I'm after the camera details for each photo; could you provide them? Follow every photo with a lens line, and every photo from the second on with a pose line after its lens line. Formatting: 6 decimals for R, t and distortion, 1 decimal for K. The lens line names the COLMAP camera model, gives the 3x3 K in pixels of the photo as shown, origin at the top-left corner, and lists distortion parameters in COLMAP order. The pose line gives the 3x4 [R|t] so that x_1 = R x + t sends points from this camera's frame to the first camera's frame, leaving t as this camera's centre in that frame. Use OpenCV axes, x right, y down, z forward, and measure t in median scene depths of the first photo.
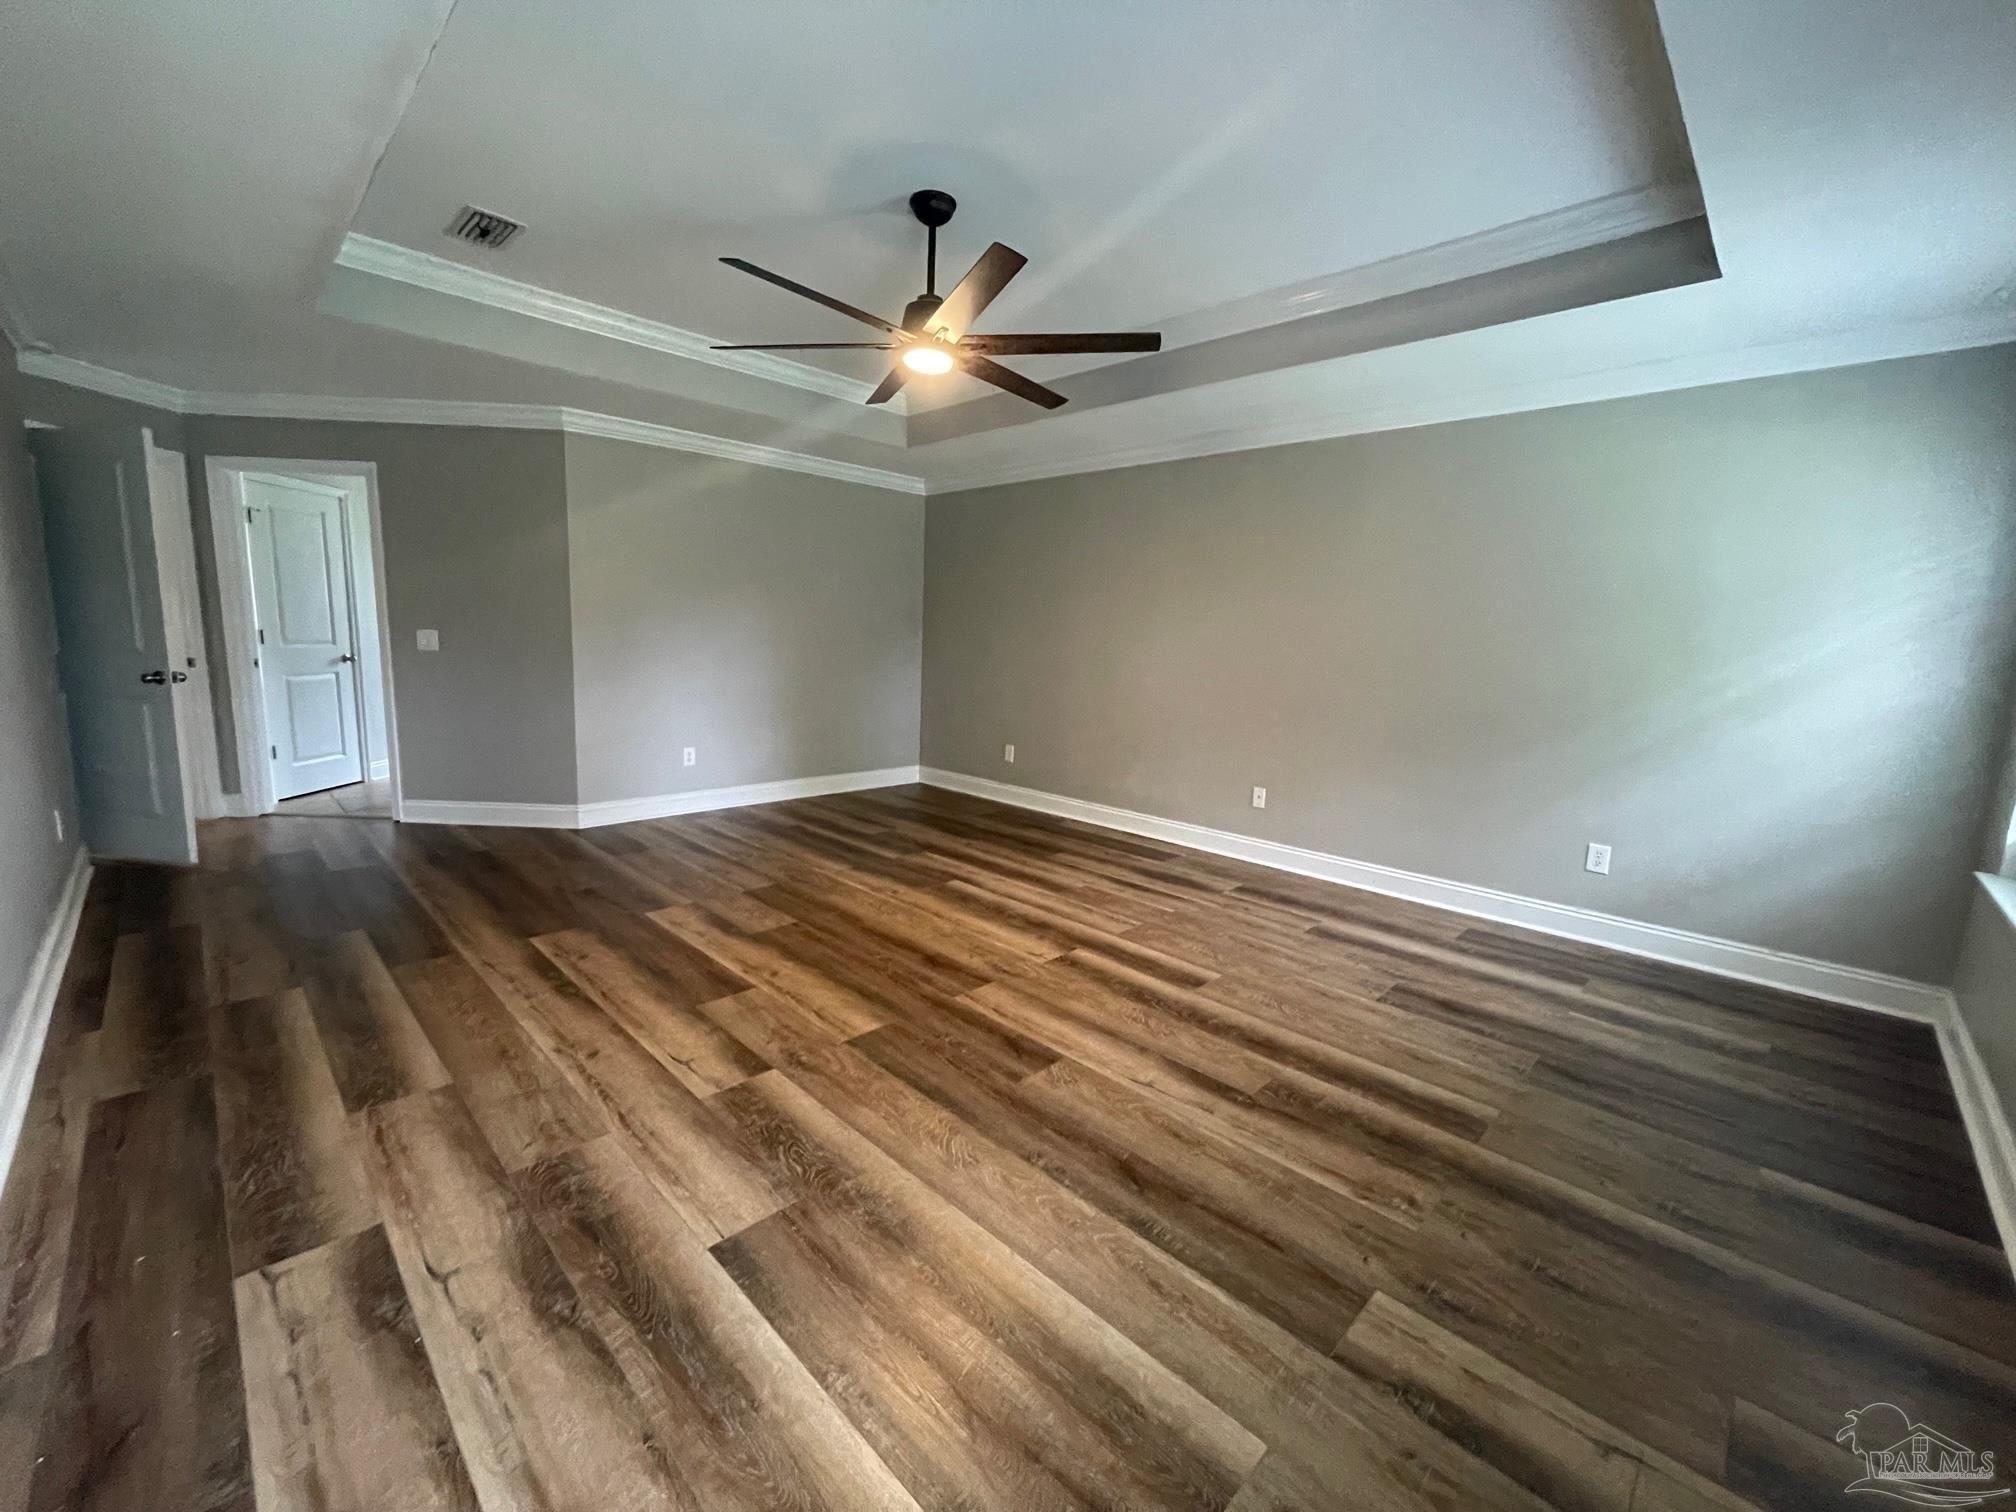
lens RADIAL K [[803.5, 0, 1008.0], [0, 803.5, 756.0], [0, 0, 1]] dist [0.009483, -0.000199]
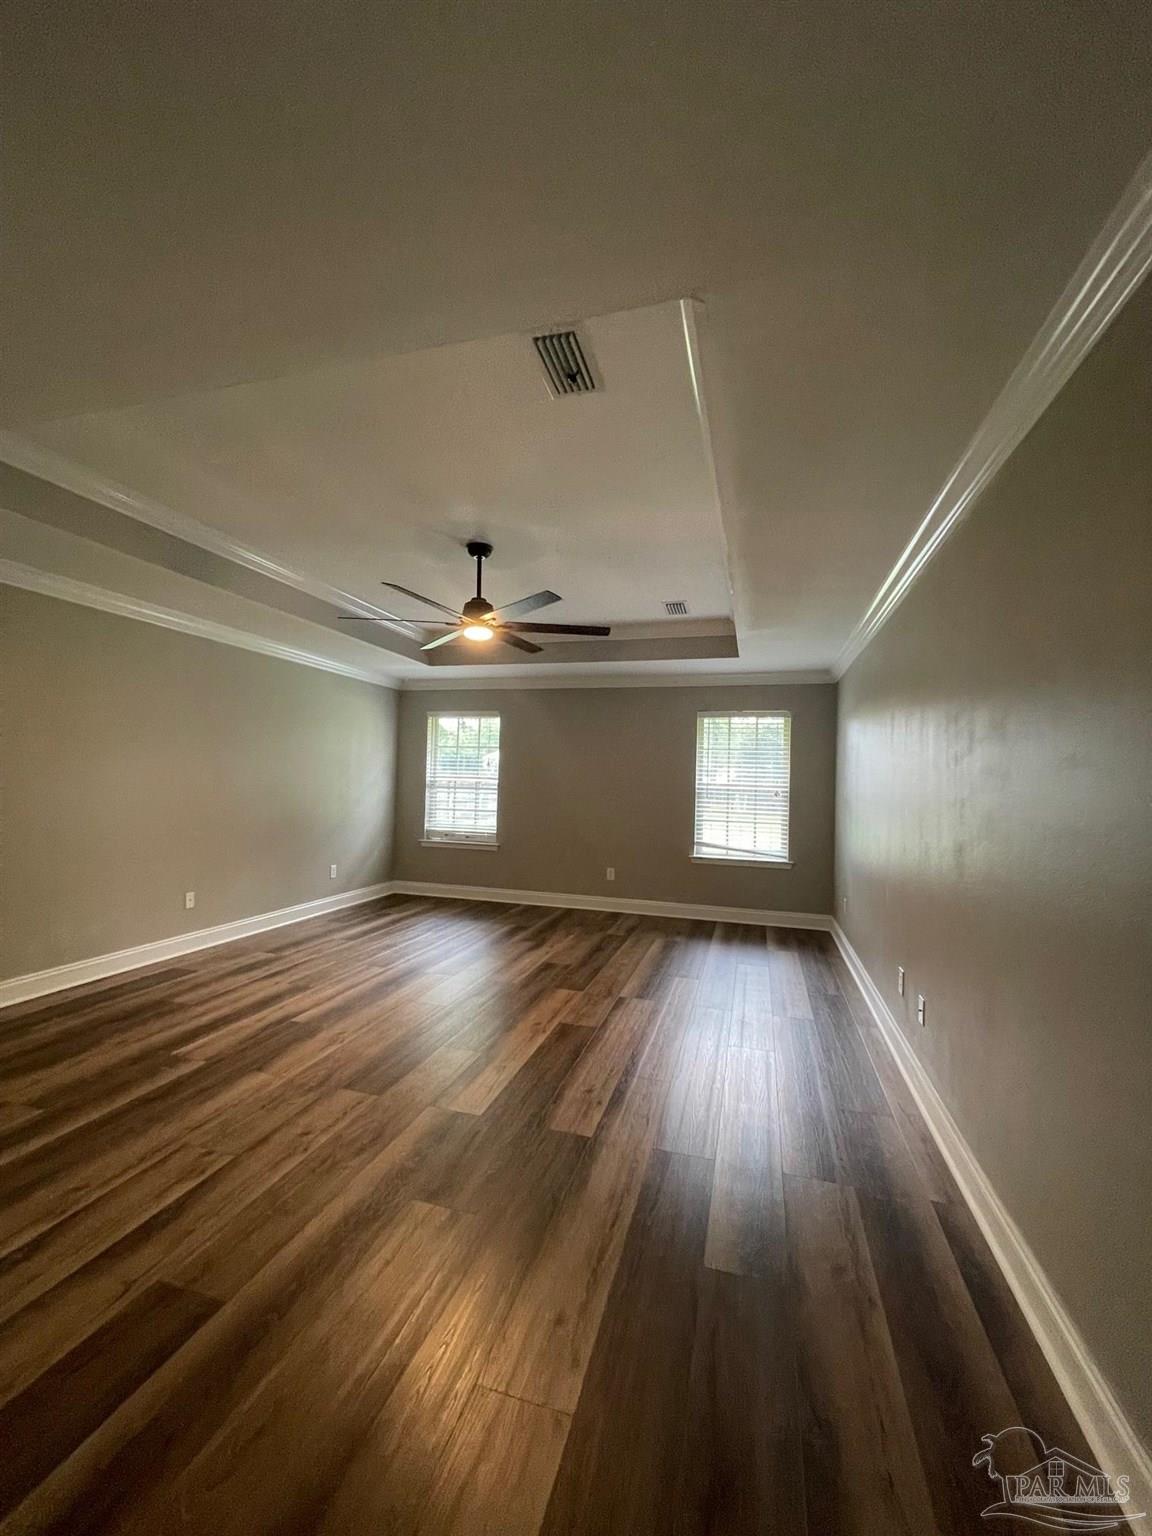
lens RADIAL K [[612.2, 0, 576.0], [0, 612.2, 768.0], [0, 0, 1]] dist [0.009483, -0.000199]
pose [[-0.466379, -0.024600, 0.884243, -0.934202], [0.094271, 0.992538, 0.077334, -0.196191], [-0.879547, 0.119426, -0.460580, 1.004393]]
